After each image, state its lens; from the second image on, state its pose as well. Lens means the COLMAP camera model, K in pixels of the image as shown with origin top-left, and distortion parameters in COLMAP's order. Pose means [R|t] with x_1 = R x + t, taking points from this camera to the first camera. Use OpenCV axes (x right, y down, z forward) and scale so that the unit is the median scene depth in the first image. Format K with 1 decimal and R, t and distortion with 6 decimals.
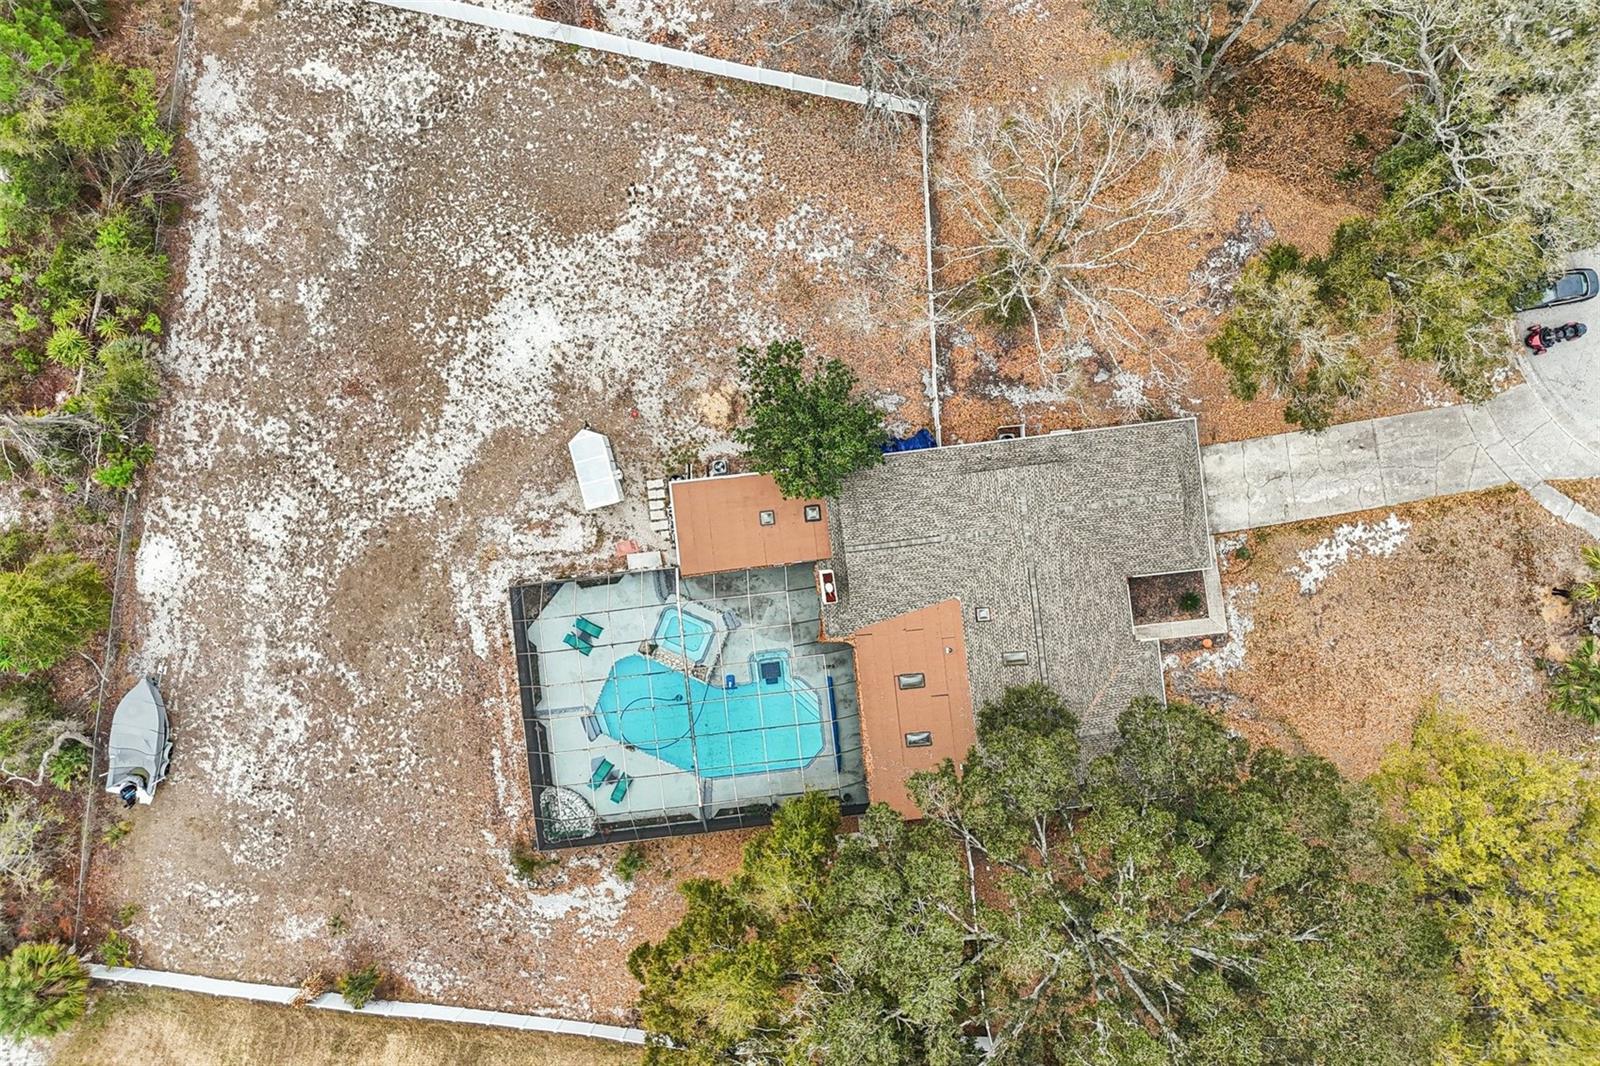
lens RADIAL K [[1183.6, 0, 797.3], [0, 1183.6, 522.5], [0, 0, 1]] dist [0.078027, -0.080010]
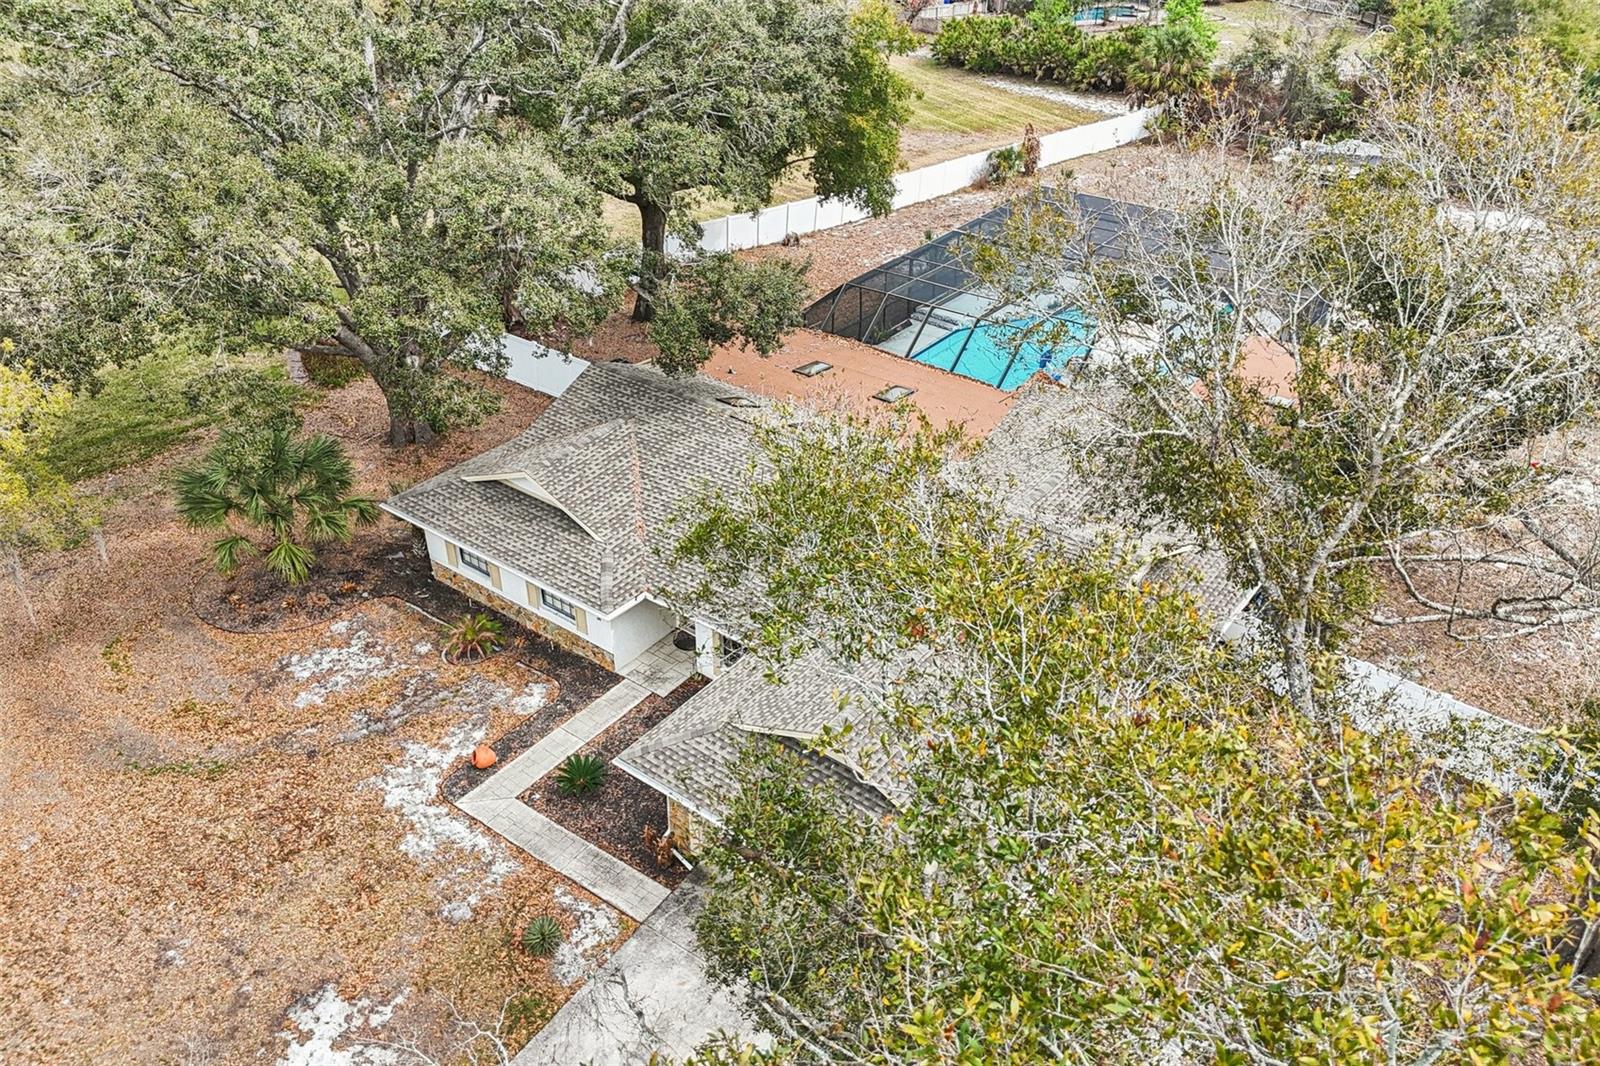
lens RADIAL K [[1183.6, 0, 797.3], [0, 1183.6, 522.5], [0, 0, 1]] dist [0.078027, -0.080010]
pose [[-0.691306, 0.386382, -0.610577, 0.484895], [-0.722547, -0.375021, 0.580762, -0.182790], [-0.004583, 0.842655, 0.538434, 0.707612]]
